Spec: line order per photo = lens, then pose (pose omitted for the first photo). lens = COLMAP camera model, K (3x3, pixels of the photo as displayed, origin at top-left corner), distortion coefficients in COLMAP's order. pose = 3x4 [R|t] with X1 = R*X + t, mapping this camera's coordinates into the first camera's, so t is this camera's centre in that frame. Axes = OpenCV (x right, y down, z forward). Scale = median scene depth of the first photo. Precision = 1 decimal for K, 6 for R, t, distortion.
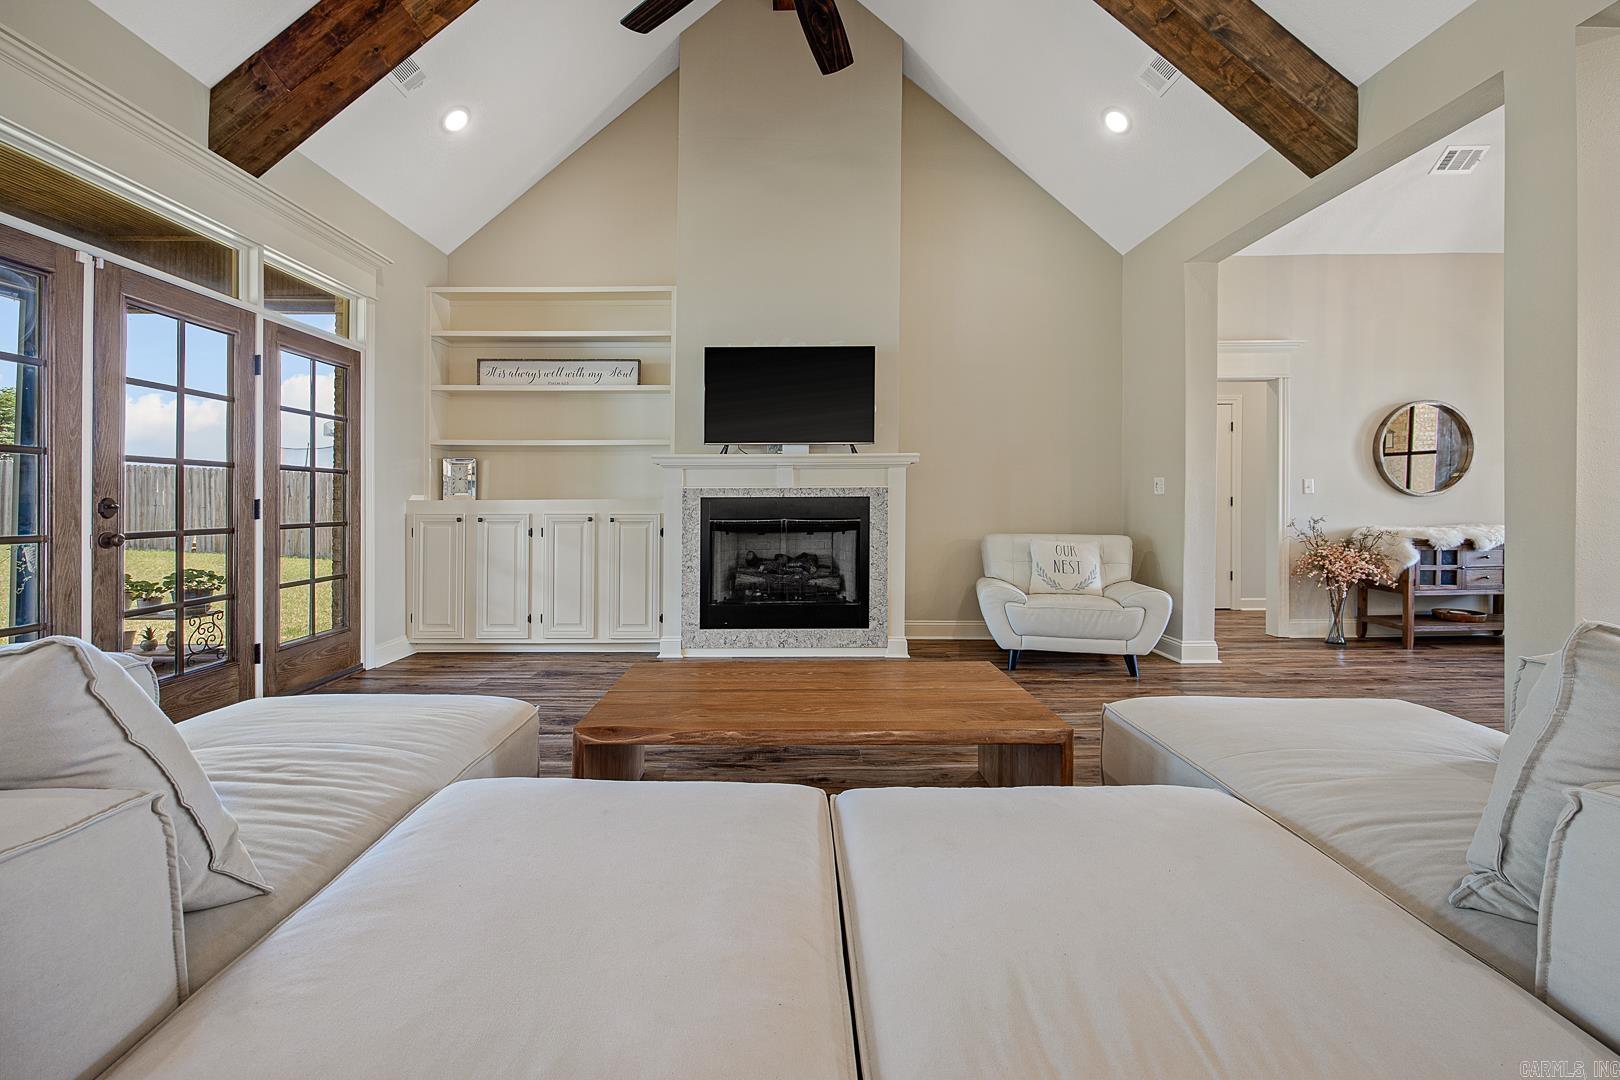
lens RADIAL K [[665.5, 0, 770.9], [0, 665.5, 501.3], [0, 0, 1]] dist [0.000304, -0.000026]
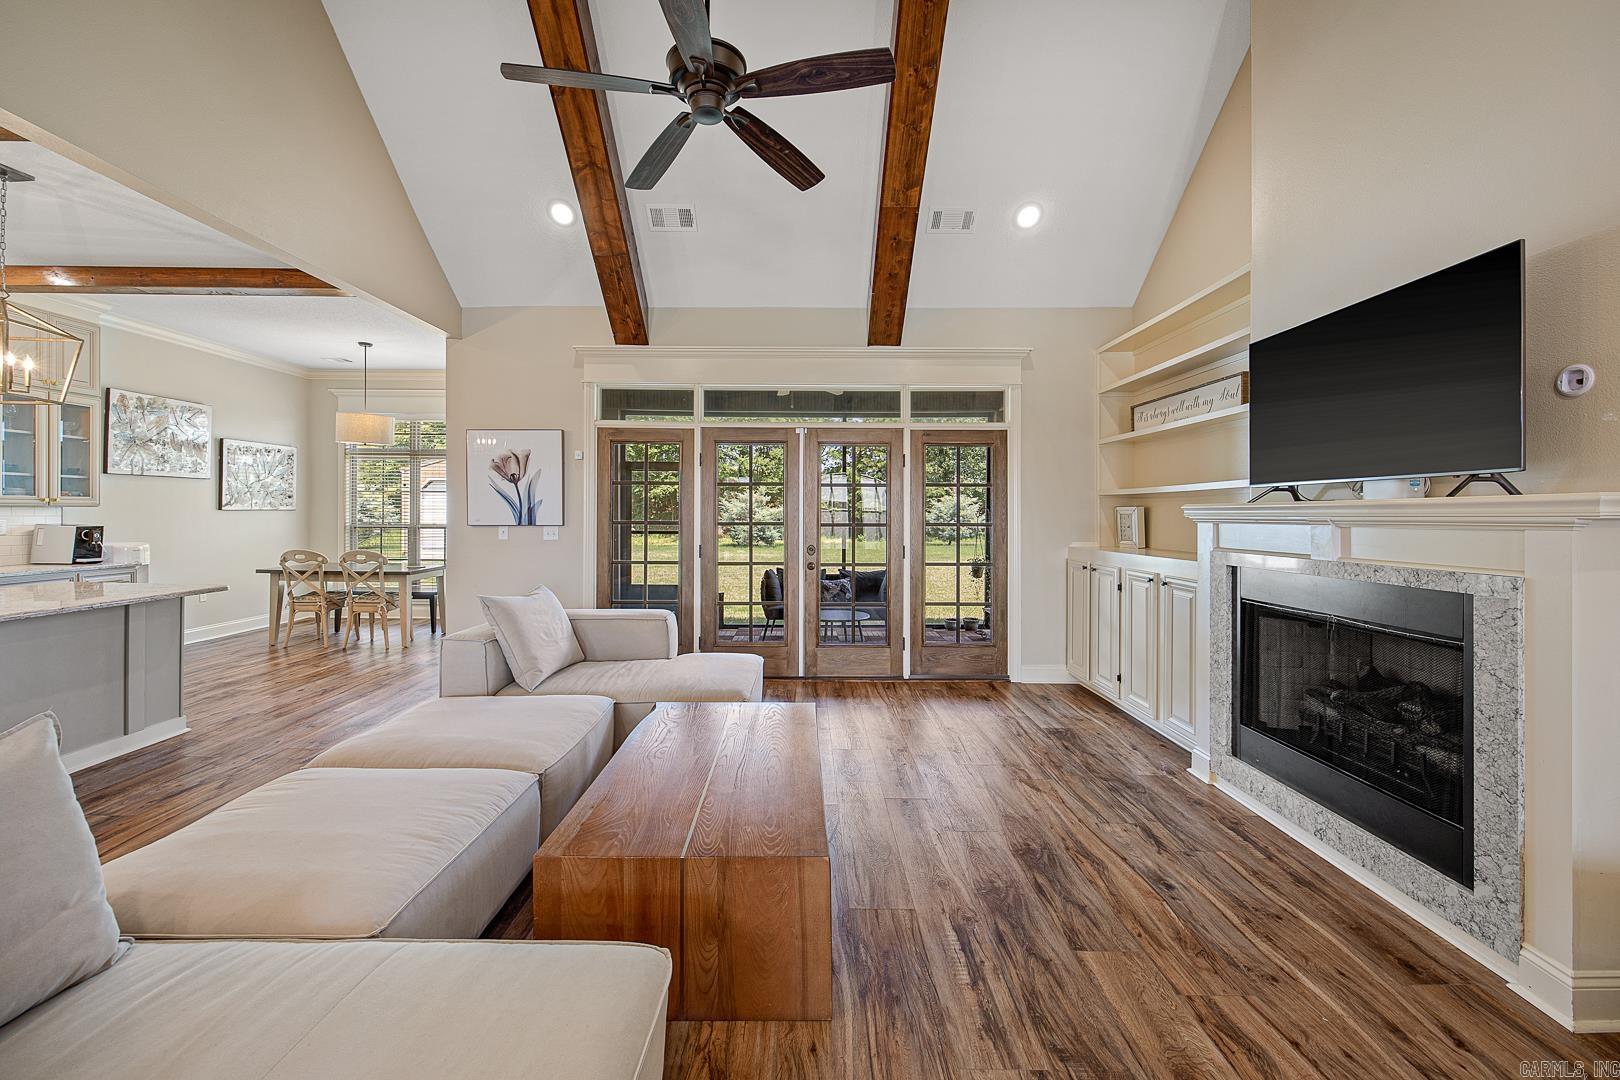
lens RADIAL K [[636.9, 0, 812.5], [0, 636.9, 512.3], [0, 0, 1]] dist [-0.000929, -0.000091]
pose [[0.040092, -0.001919, -0.999194, 0.542298], [-0.002670, 0.999994, -0.002028, -0.058522], [0.999192, 0.002749, 0.040087, 0.537505]]
